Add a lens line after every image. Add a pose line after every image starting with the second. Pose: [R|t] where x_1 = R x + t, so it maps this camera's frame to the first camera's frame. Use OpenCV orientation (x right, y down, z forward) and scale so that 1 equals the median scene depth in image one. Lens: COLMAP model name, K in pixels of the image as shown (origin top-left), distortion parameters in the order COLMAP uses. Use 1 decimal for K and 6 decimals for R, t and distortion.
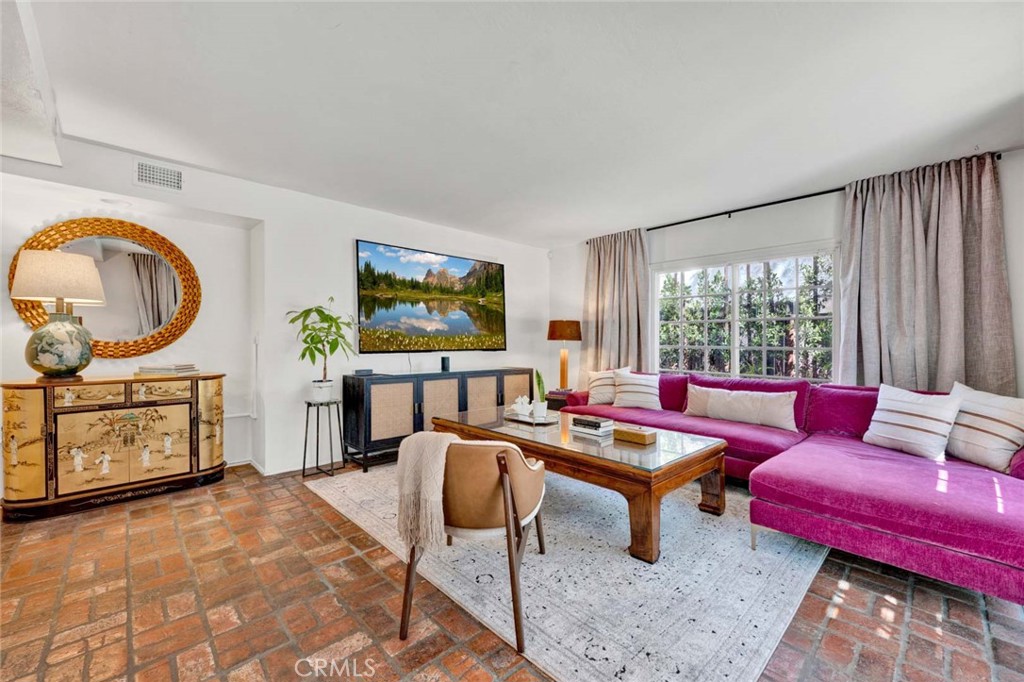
lens RADIAL K [[411.6, 0, 508.0], [0, 411.6, 335.1], [0, 0, 1]] dist [0.002293, 0.000152]
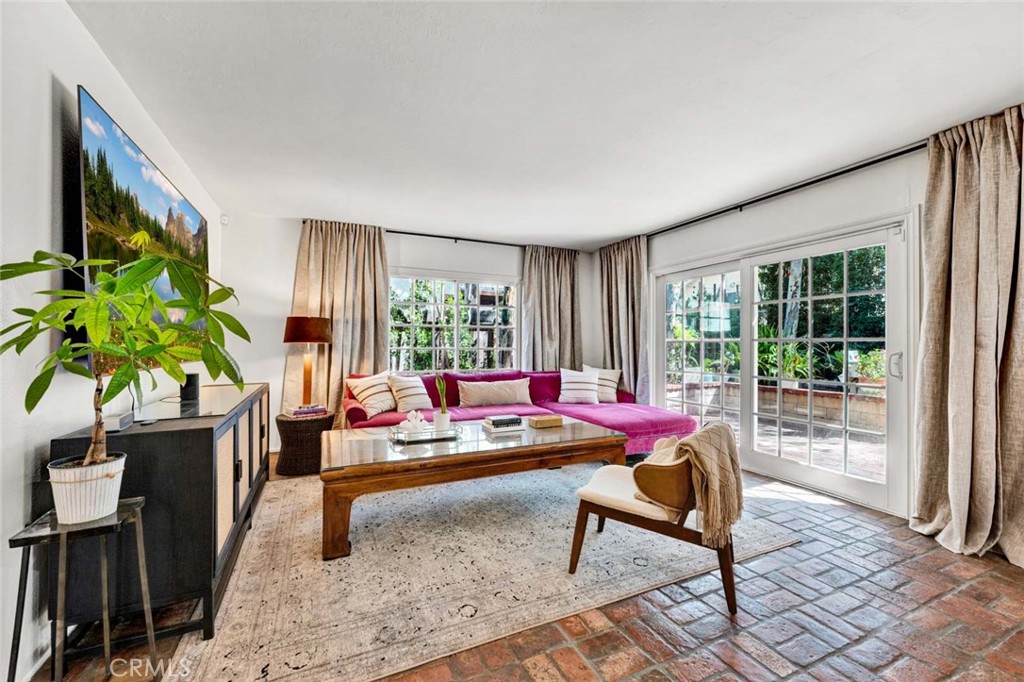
lens RADIAL K [[411.6, 0, 508.0], [0, 411.6, 335.1], [0, 0, 1]] dist [0.002293, 0.000152]
pose [[0.316134, 0.015184, 0.948593, -0.755829], [-0.014988, 0.999827, -0.011009, 0.001197], [-0.948596, -0.010737, 0.316307, 0.613574]]
